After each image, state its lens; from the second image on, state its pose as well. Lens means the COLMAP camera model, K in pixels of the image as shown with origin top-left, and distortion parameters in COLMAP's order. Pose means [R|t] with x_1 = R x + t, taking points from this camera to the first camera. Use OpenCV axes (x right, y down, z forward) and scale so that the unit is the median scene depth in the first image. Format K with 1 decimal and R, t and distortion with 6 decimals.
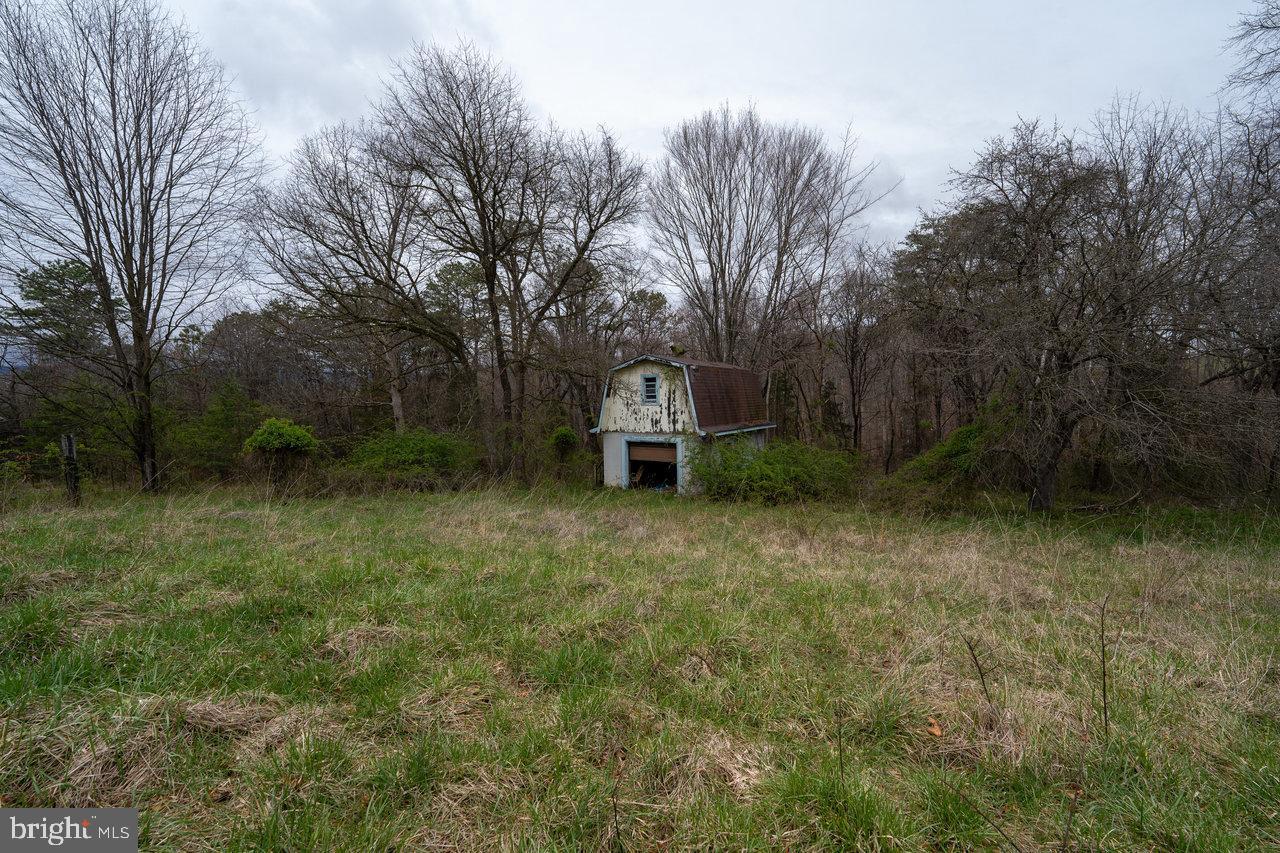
lens RADIAL K [[466.8, 0, 640.0], [0, 466.8, 426.5], [0, 0, 1]] dist [-0.000860, -0.000052]
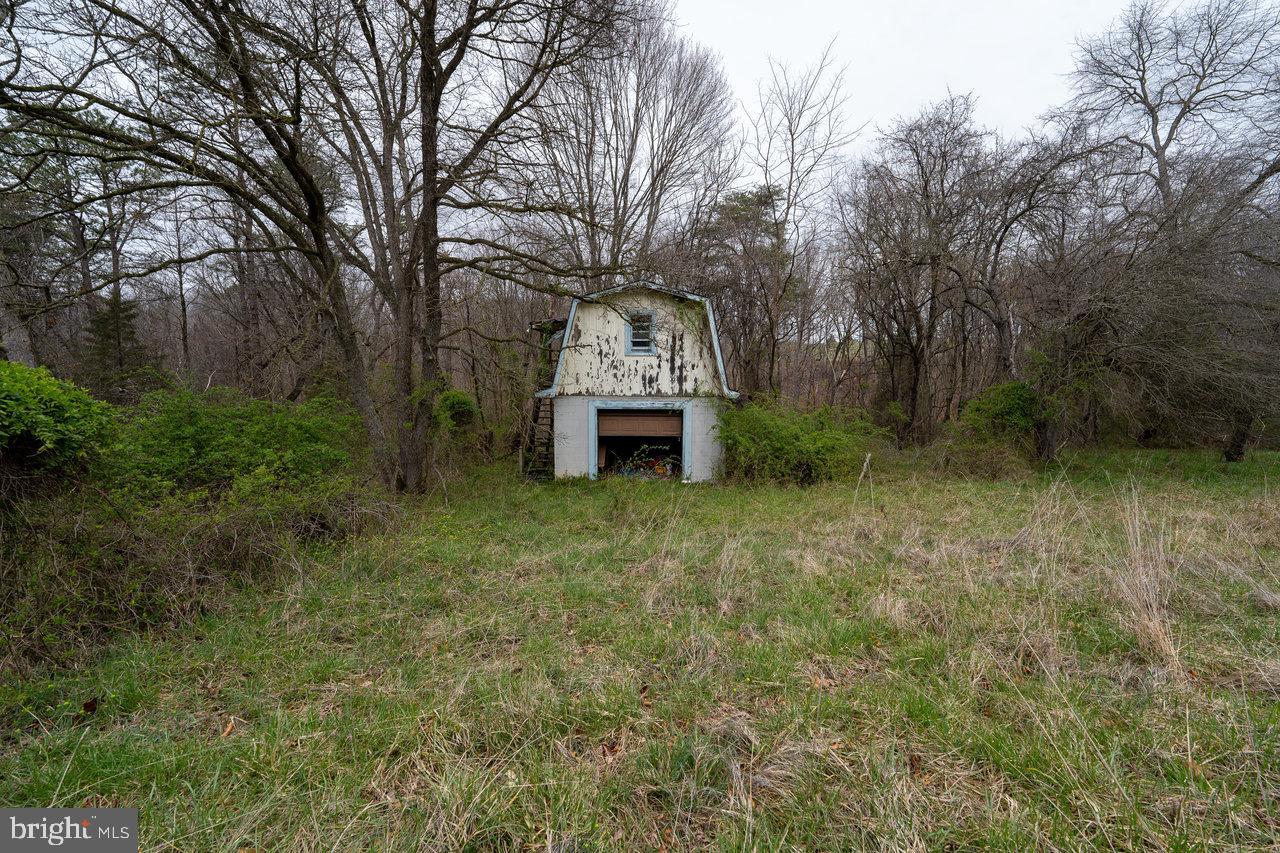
lens RADIAL K [[466.8, 0, 640.0], [0, 466.8, 426.5], [0, 0, 1]] dist [-0.000860, -0.000052]
pose [[0.859726, -0.045895, 0.508689, -0.341170], [0.007757, 0.997013, 0.076843, 0.005922], [-0.510696, -0.062118, 0.857514, 0.404819]]
